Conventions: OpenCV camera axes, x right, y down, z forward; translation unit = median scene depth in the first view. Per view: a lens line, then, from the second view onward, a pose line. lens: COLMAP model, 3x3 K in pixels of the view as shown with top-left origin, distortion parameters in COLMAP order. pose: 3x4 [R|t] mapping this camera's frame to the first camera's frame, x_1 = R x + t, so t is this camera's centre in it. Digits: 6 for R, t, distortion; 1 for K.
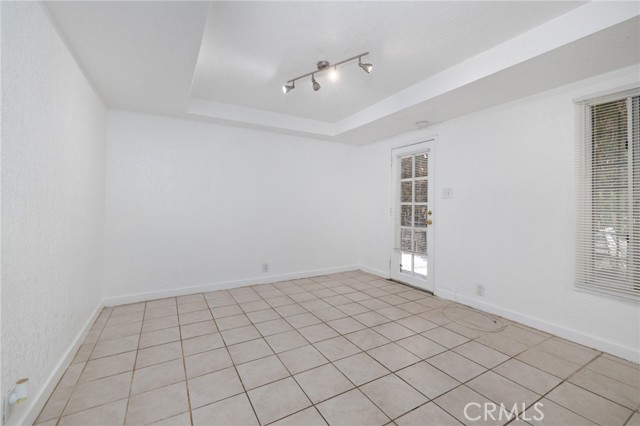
lens RADIAL K [[268.7, 0, 319.8], [0, 268.7, 208.0], [0, 0, 1]] dist [0.001769, 0.000166]
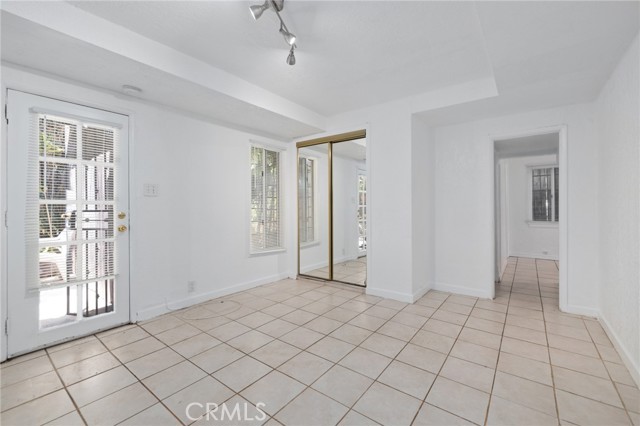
lens RADIAL K [[268.7, 0, 319.8], [0, 268.7, 208.0], [0, 0, 1]] dist [0.001769, 0.000166]
pose [[-0.397845, -0.006112, 0.917432, -0.632828], [-0.000782, 0.999980, 0.006323, -0.007361], [-0.917452, 0.001798, -0.397842, 1.085017]]
